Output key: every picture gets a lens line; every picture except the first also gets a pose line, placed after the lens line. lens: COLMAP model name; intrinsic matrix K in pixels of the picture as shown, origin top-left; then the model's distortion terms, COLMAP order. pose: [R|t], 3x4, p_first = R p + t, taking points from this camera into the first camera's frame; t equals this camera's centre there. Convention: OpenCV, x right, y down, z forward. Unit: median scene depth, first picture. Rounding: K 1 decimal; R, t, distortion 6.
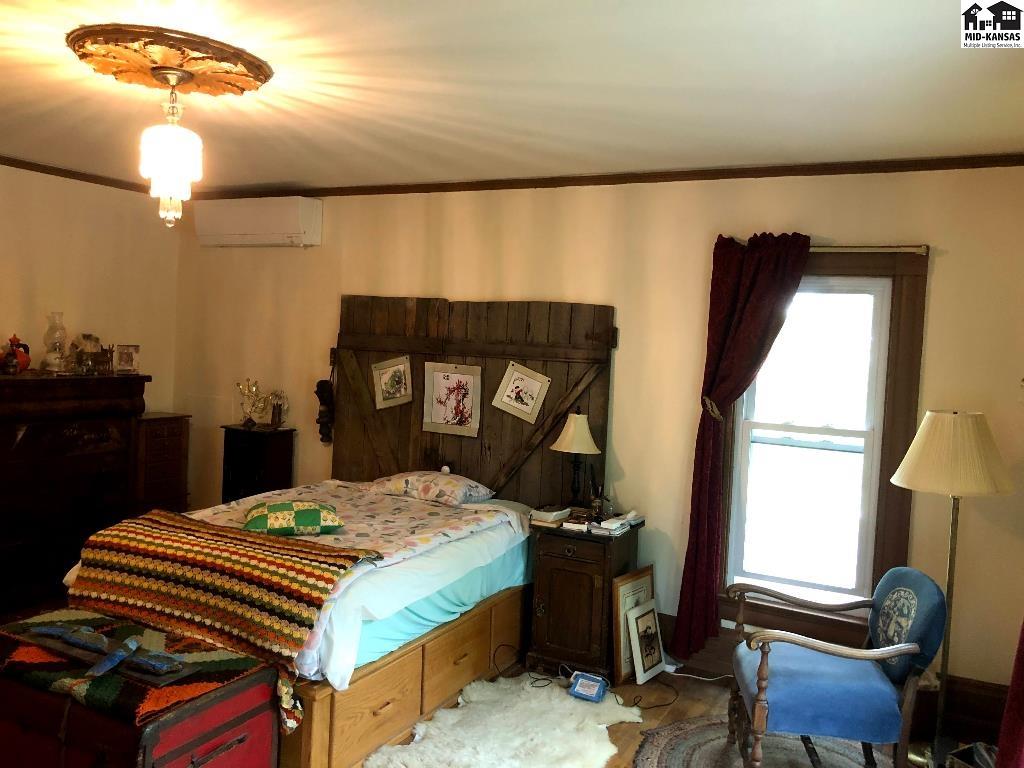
lens RADIAL K [[835.3, 0, 511.8], [0, 835.3, 374.7], [0, 0, 1]] dist [0.059382, -0.057643]
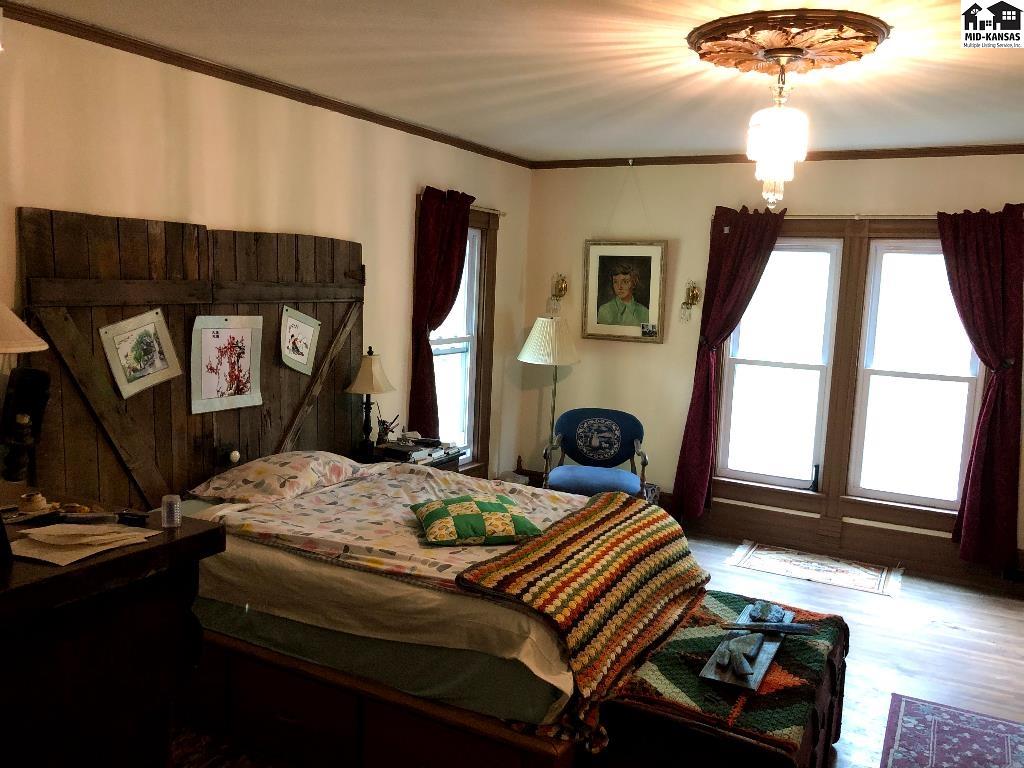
lens RADIAL K [[835.3, 0, 511.8], [0, 835.3, 374.7], [0, 0, 1]] dist [0.059382, -0.057643]
pose [[0.039108, -0.145518, 0.988582, -0.808276], [0.045554, 0.988570, 0.143714, -0.056710], [-0.998196, 0.039413, 0.045290, 0.715132]]
